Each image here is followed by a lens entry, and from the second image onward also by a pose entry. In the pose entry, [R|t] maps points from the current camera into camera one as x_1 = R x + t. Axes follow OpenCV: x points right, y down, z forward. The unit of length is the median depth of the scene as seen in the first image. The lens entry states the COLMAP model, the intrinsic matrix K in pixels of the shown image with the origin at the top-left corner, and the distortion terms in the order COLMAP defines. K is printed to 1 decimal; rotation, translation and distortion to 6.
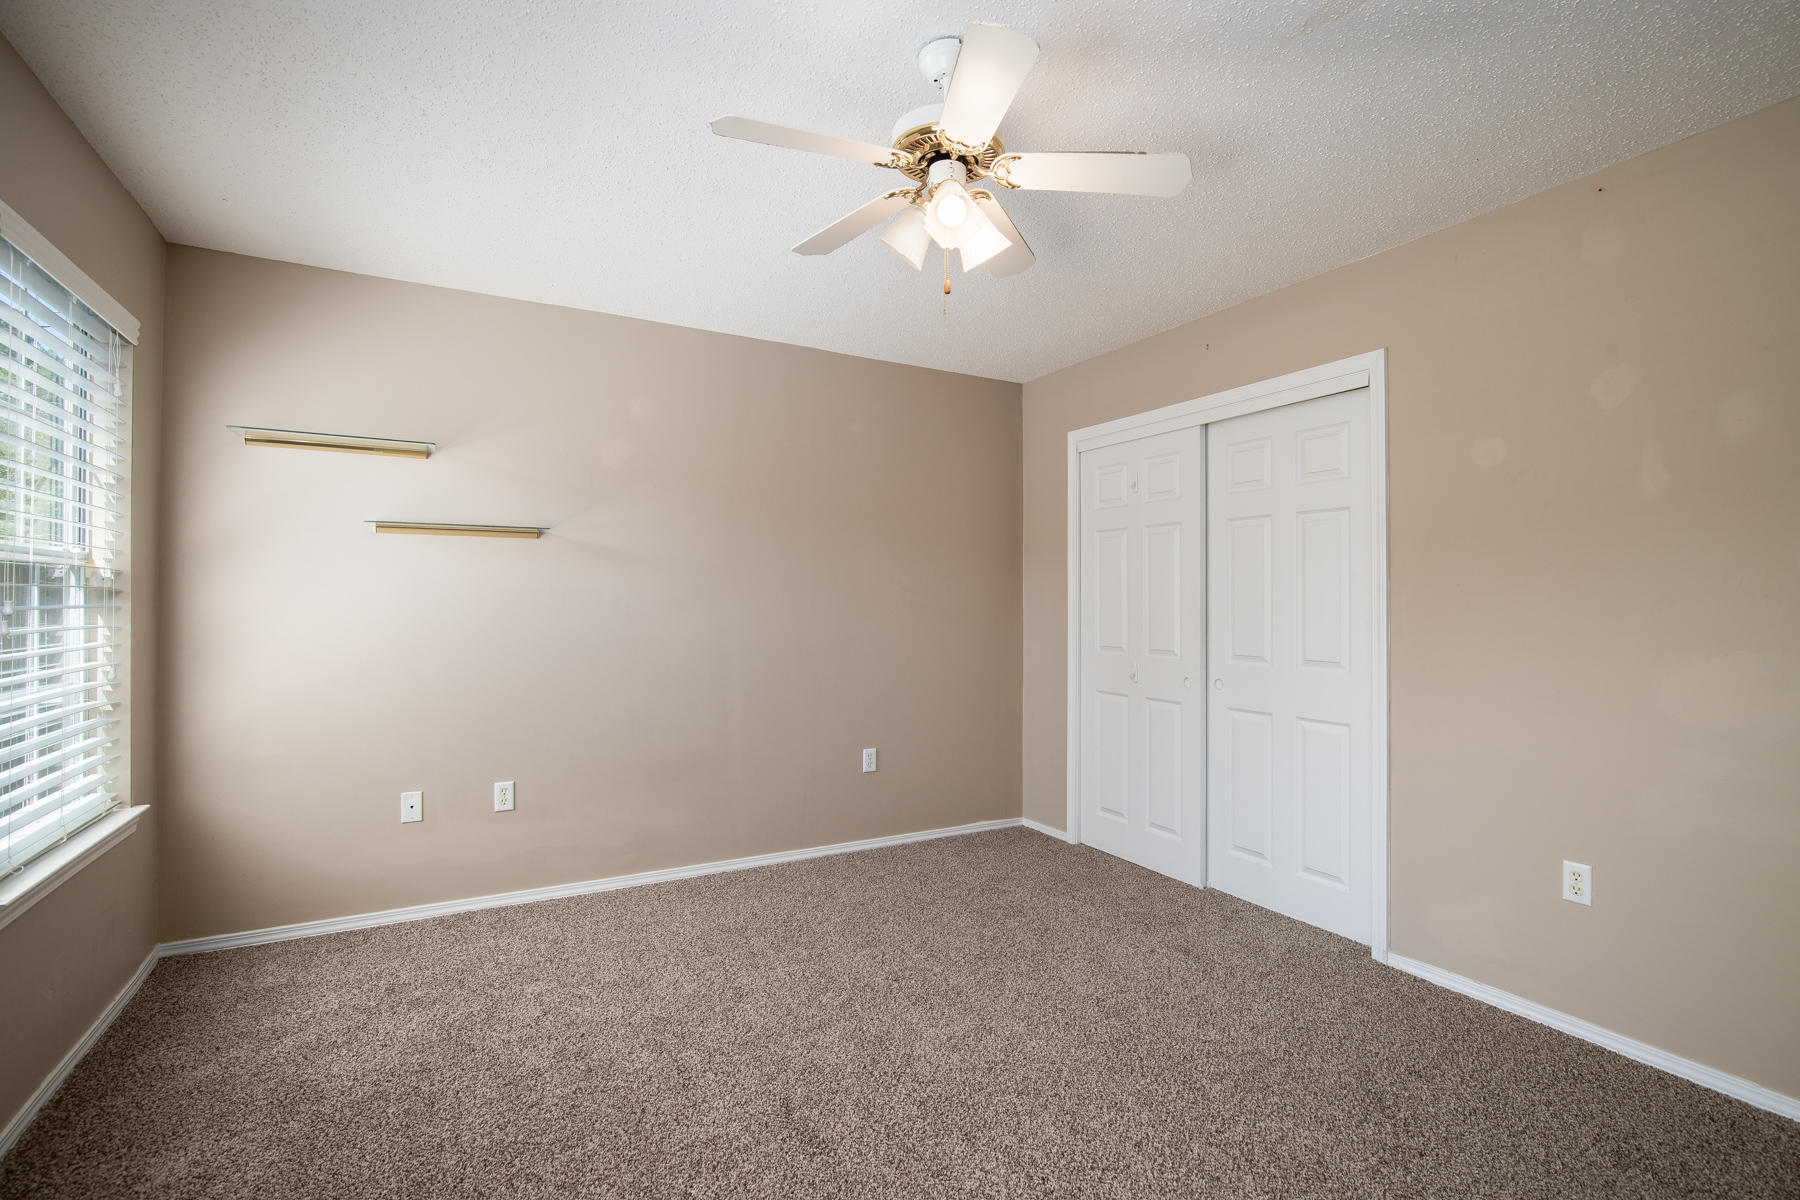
lens RADIAL K [[827.4, 0, 898.8], [0, 827.4, 597.5], [0, 0, 1]] dist [-0.019752, 0.006240]
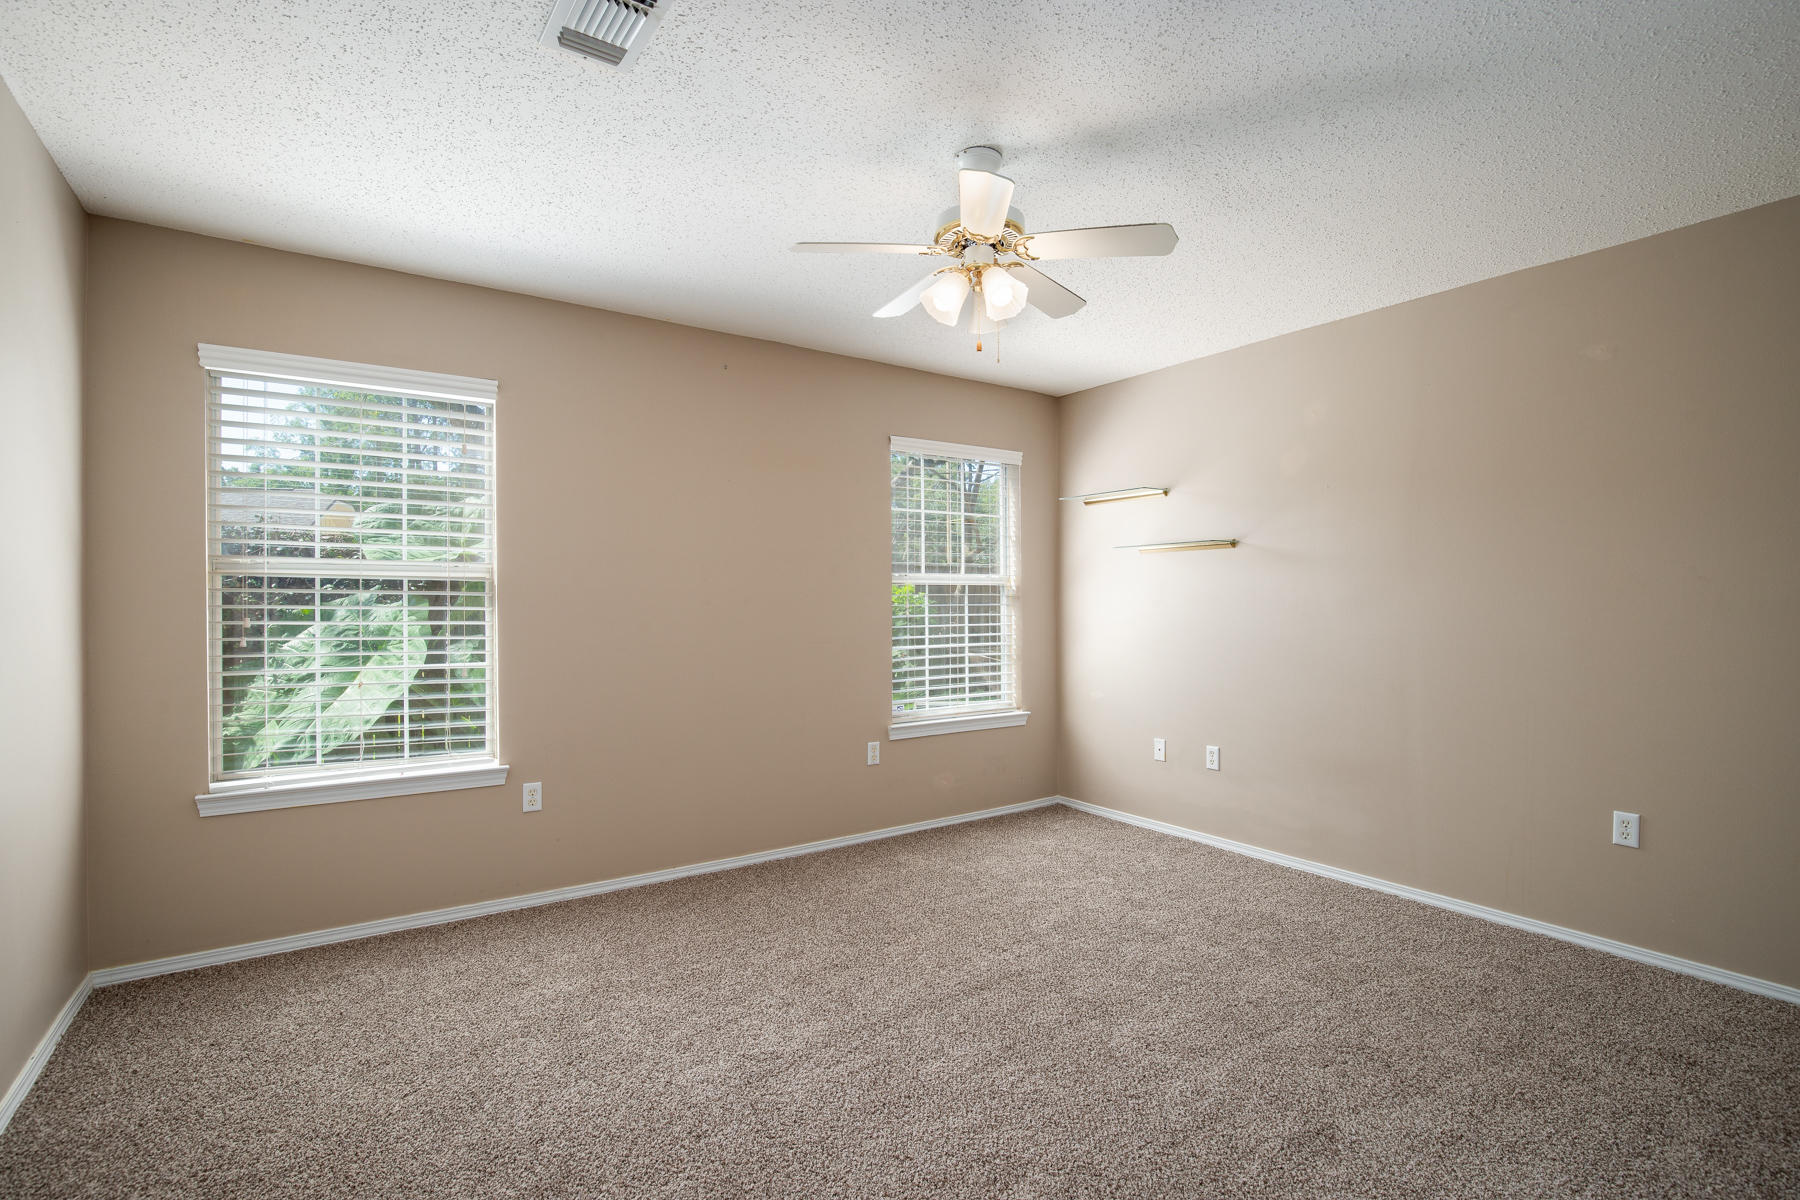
lens RADIAL K [[827.4, 0, 897.6], [0, 827.4, 601.7], [0, 0, 1]] dist [-0.019752, 0.006240]
pose [[0.098136, -0.000103, -0.995173, 0.745100], [0.011601, 0.999932, 0.001040, -0.001266], [0.995105, -0.011647, 0.098130, 0.423321]]
